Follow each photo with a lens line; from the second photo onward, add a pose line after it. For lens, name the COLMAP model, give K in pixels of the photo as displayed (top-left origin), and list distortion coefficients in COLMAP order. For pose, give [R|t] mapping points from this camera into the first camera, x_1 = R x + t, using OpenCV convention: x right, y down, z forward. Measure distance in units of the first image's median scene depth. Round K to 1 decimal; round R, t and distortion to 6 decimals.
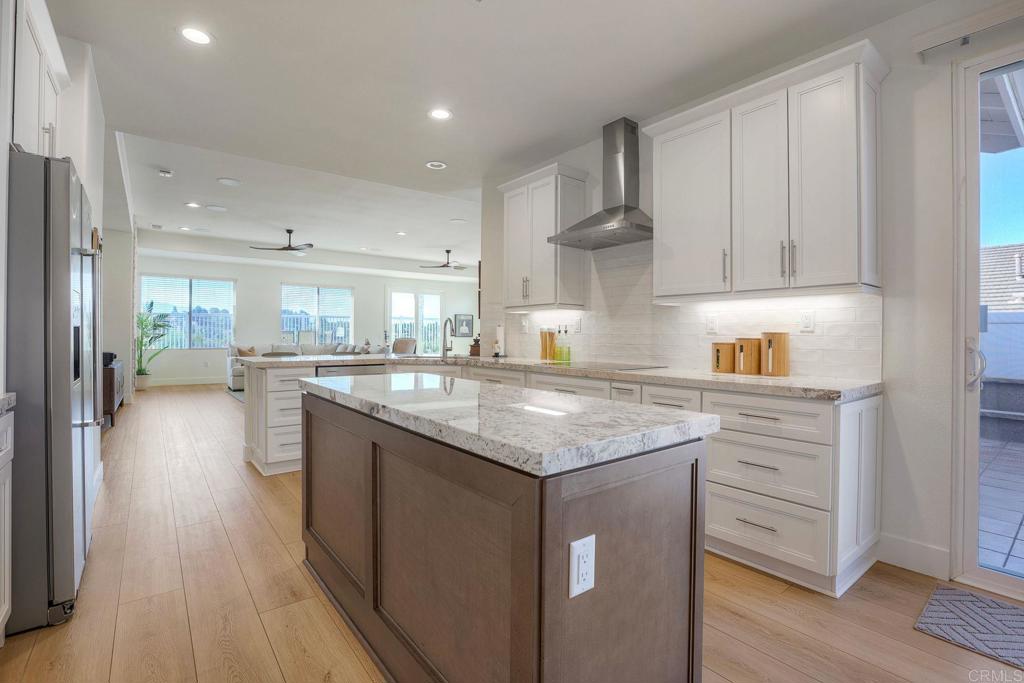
lens RADIAL K [[476.5, 0, 509.7], [0, 476.5, 336.8], [0, 0, 1]] dist [-0.026757, 0.000670]
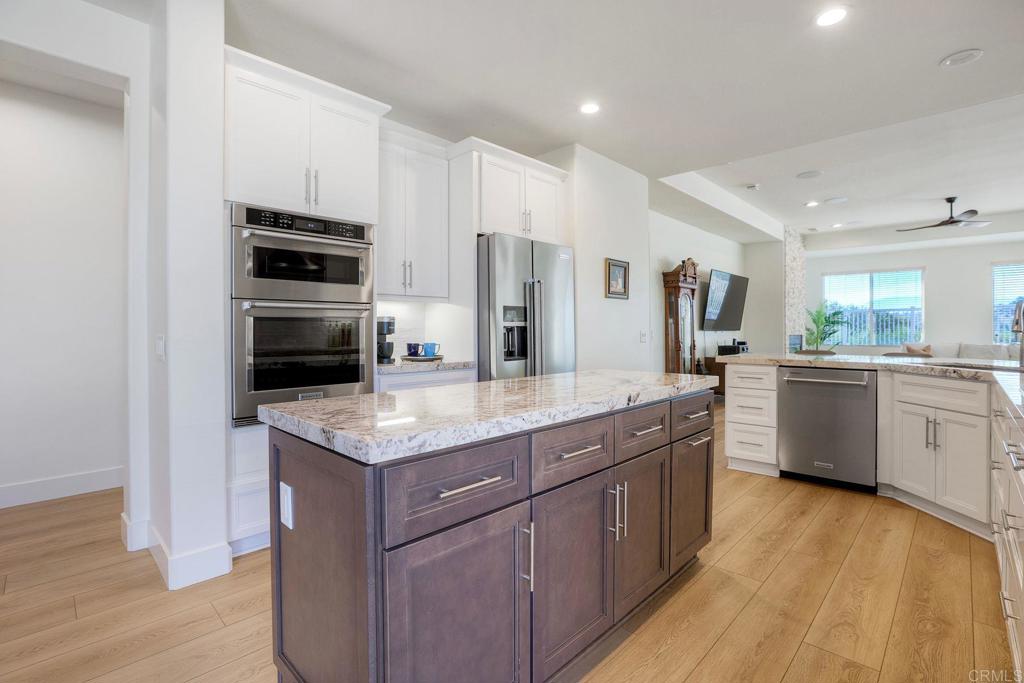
lens RADIAL K [[476.5, 0, 509.7], [0, 476.5, 336.8], [0, 0, 1]] dist [-0.026757, 0.000670]
pose [[0.151002, 0.007867, -0.988502, 0.189885], [-0.001247, 0.999969, 0.007768, -0.000198], [0.988533, 0.000059, 0.151007, 0.158950]]
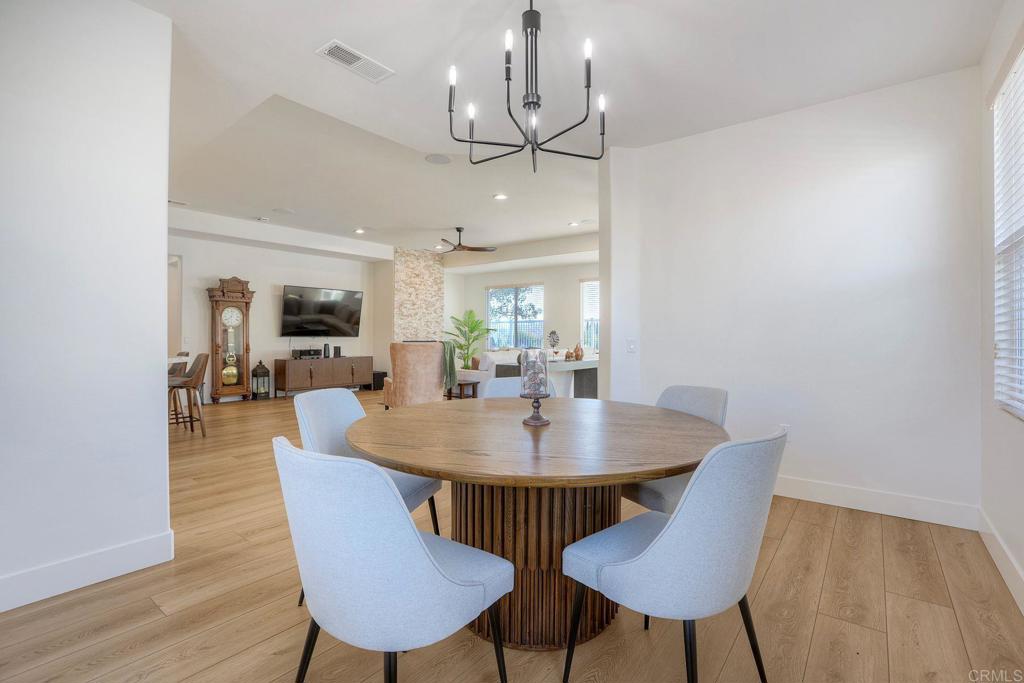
lens RADIAL K [[476.5, 0, 509.7], [0, 476.5, 336.8], [0, 0, 1]] dist [-0.026757, 0.000670]
pose [[0.251061, -0.003244, -0.967966, 0.493249], [-0.002417, 0.999989, -0.003979, -0.002646], [0.967968, 0.003338, 0.251051, 0.861710]]
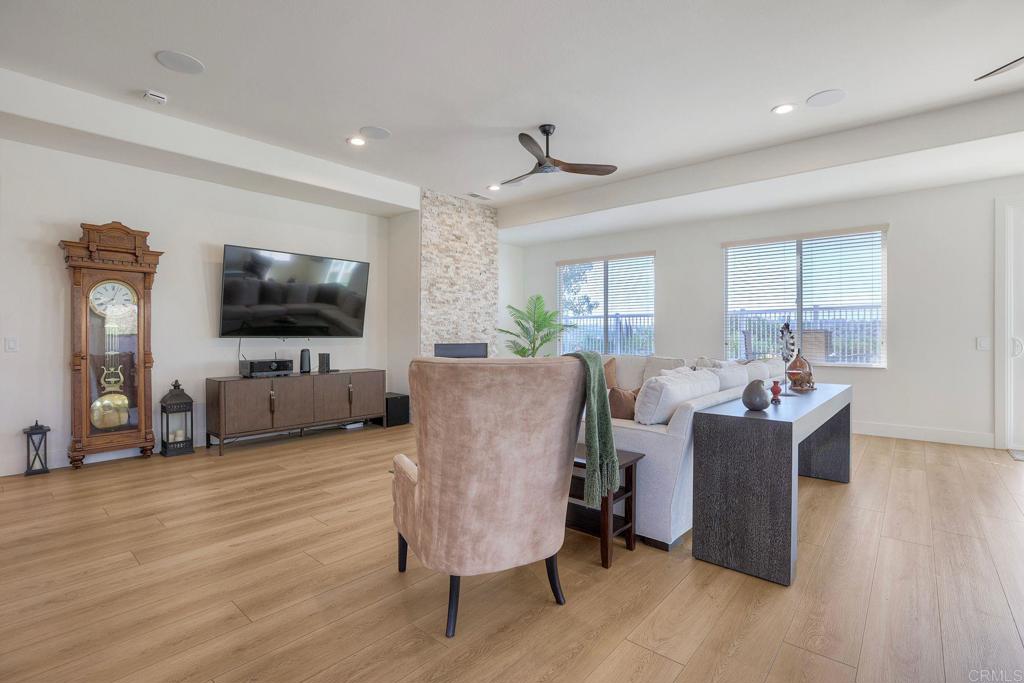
lens RADIAL K [[476.5, 0, 509.7], [0, 476.5, 336.8], [0, 0, 1]] dist [-0.026757, 0.000670]
pose [[0.200794, -0.001440, -0.979632, 0.011172], [-0.002588, 0.999995, -0.002000, -0.006031], [0.979630, 0.002937, 0.200789, 0.867729]]
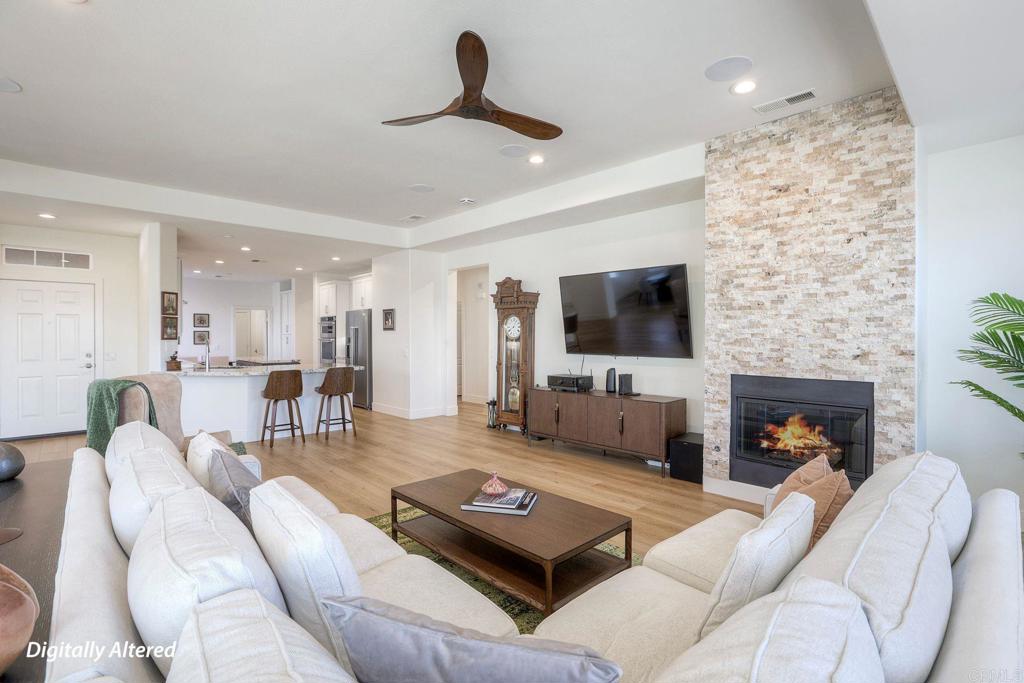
lens RADIAL K [[476.5, 0, 509.7], [0, 476.5, 336.8], [0, 0, 1]] dist [-0.026757, 0.000670]
pose [[-0.992115, -0.000265, -0.125334, -0.446261], [-0.001359, 0.999962, 0.008645, -0.035877], [0.125327, 0.008747, -0.992077, 1.322224]]
